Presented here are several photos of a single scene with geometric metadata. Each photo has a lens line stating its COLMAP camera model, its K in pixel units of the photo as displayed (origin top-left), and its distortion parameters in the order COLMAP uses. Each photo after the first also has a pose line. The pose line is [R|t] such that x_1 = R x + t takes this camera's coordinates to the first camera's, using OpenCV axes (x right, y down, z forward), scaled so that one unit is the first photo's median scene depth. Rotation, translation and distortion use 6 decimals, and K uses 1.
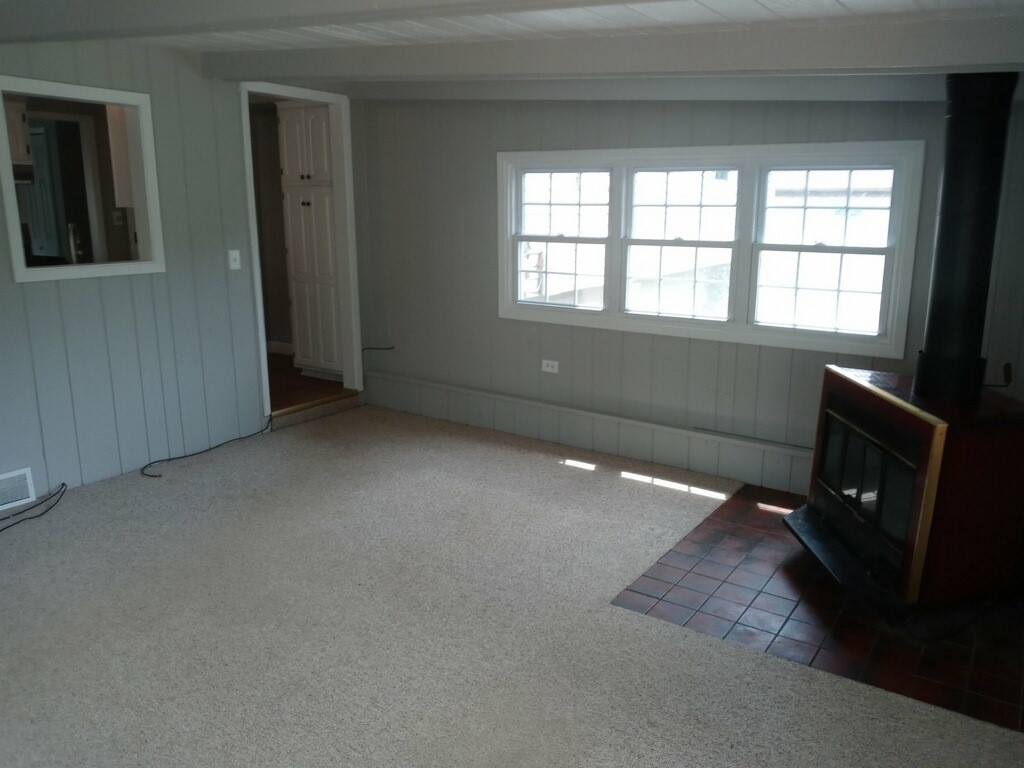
lens RADIAL K [[795.1, 0, 515.5], [0, 795.1, 380.6], [0, 0, 1]] dist [0.019133, -0.059039]
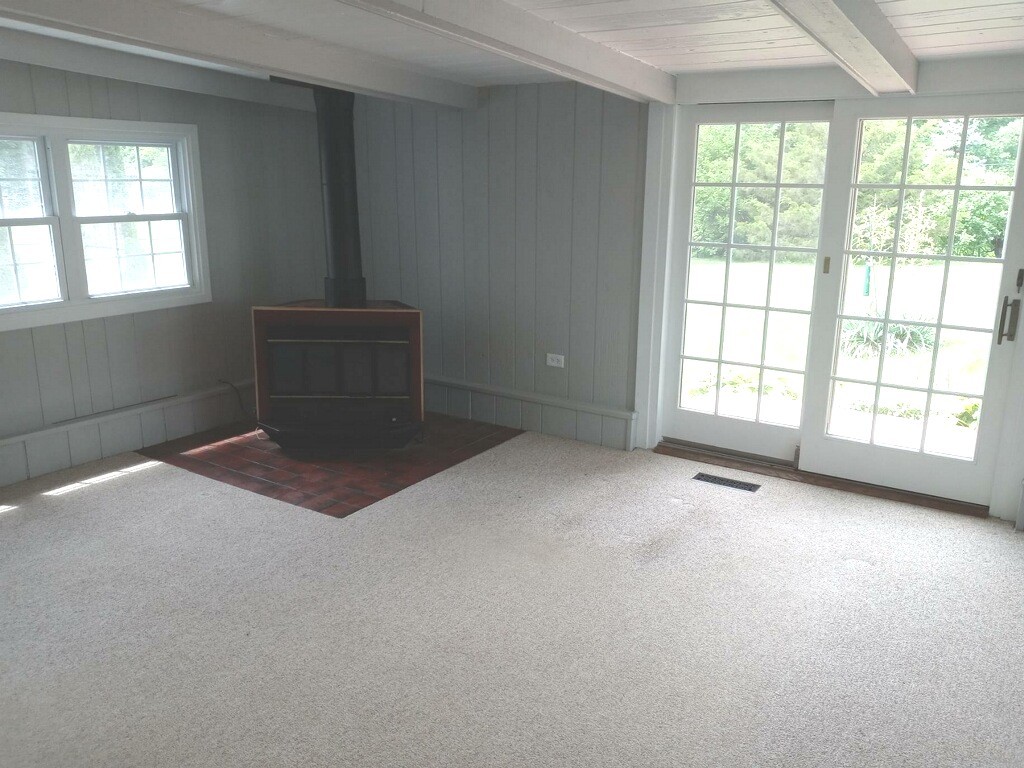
lens RADIAL K [[795.1, 0, 504.3], [0, 795.1, 380.1], [0, 0, 1]] dist [0.019133, -0.059039]
pose [[-0.007692, -0.252967, 0.967444, -0.710693], [0.211465, 0.945181, 0.248827, -0.115775], [-0.977355, 0.206495, 0.046223, 0.483507]]
